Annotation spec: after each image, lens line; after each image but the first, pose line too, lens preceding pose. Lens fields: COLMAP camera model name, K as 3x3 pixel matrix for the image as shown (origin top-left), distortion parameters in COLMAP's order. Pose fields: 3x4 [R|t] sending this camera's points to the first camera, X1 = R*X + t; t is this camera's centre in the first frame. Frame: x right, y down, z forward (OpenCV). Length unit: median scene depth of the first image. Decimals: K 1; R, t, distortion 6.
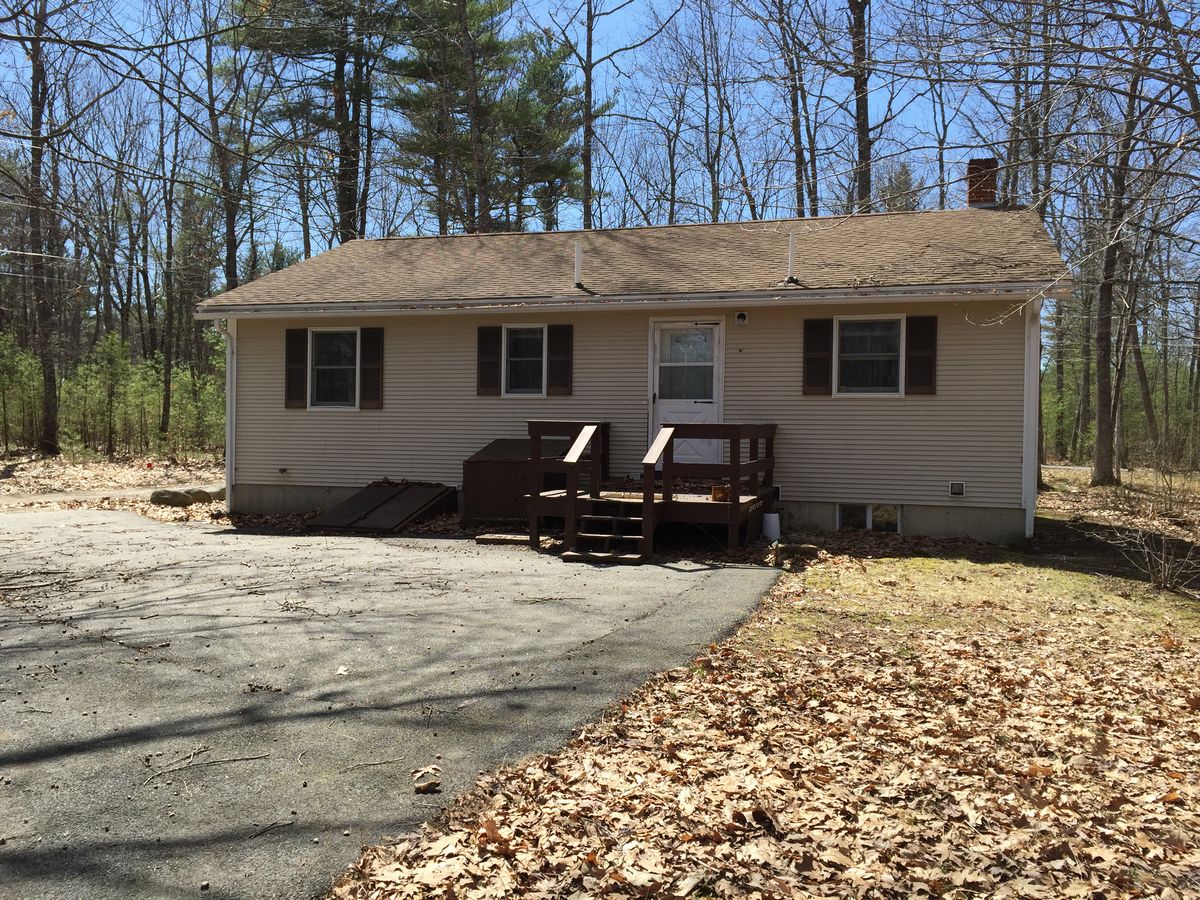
lens RADIAL K [[1020.9, 0, 598.4], [0, 1020.9, 453.8], [0, 0, 1]] dist [0.086700, -0.107298]
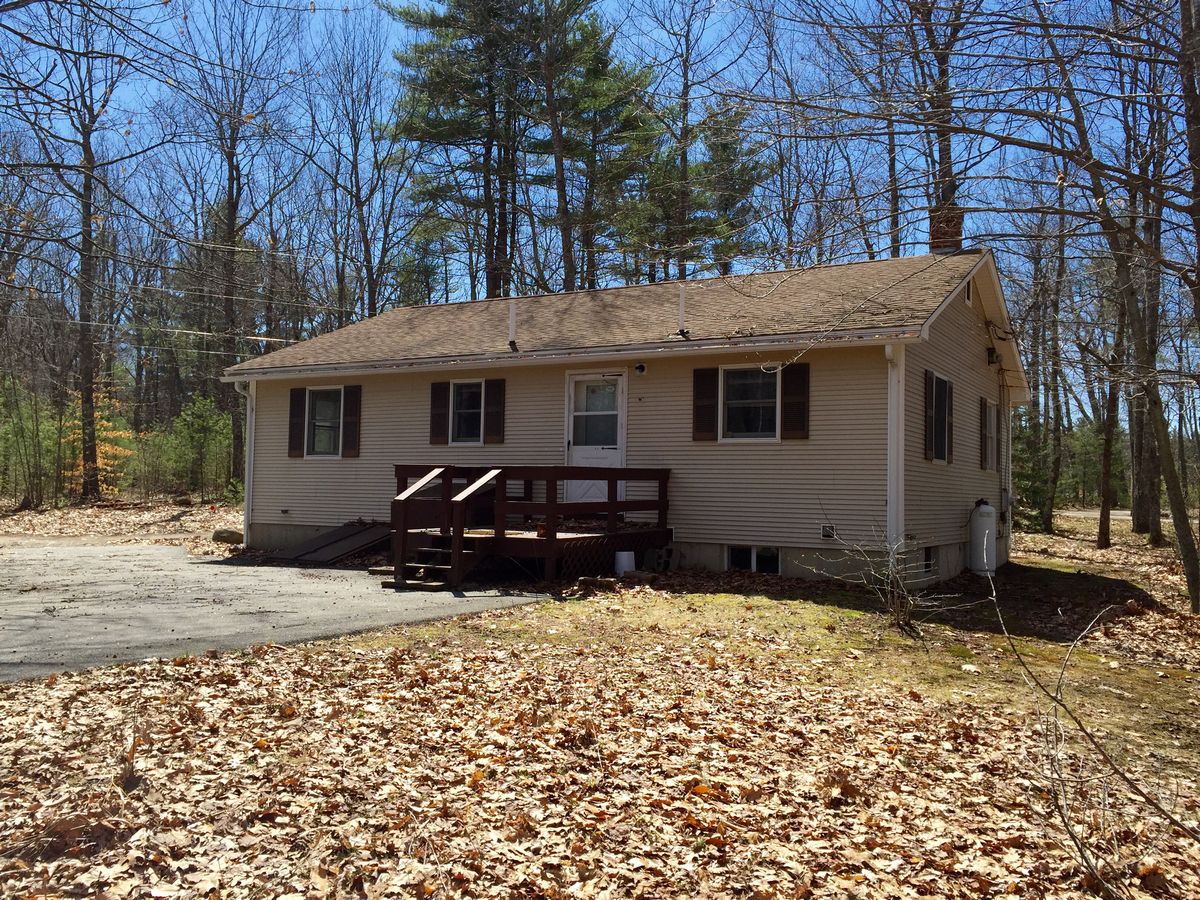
lens RADIAL K [[1020.9, 0, 598.4], [0, 1020.9, 453.8], [0, 0, 1]] dist [0.086700, -0.107298]
pose [[0.972274, -0.005473, -0.233780, 0.349270], [-0.007325, 0.998523, -0.053839, 0.013034], [0.233730, 0.054058, 0.970798, -0.037697]]
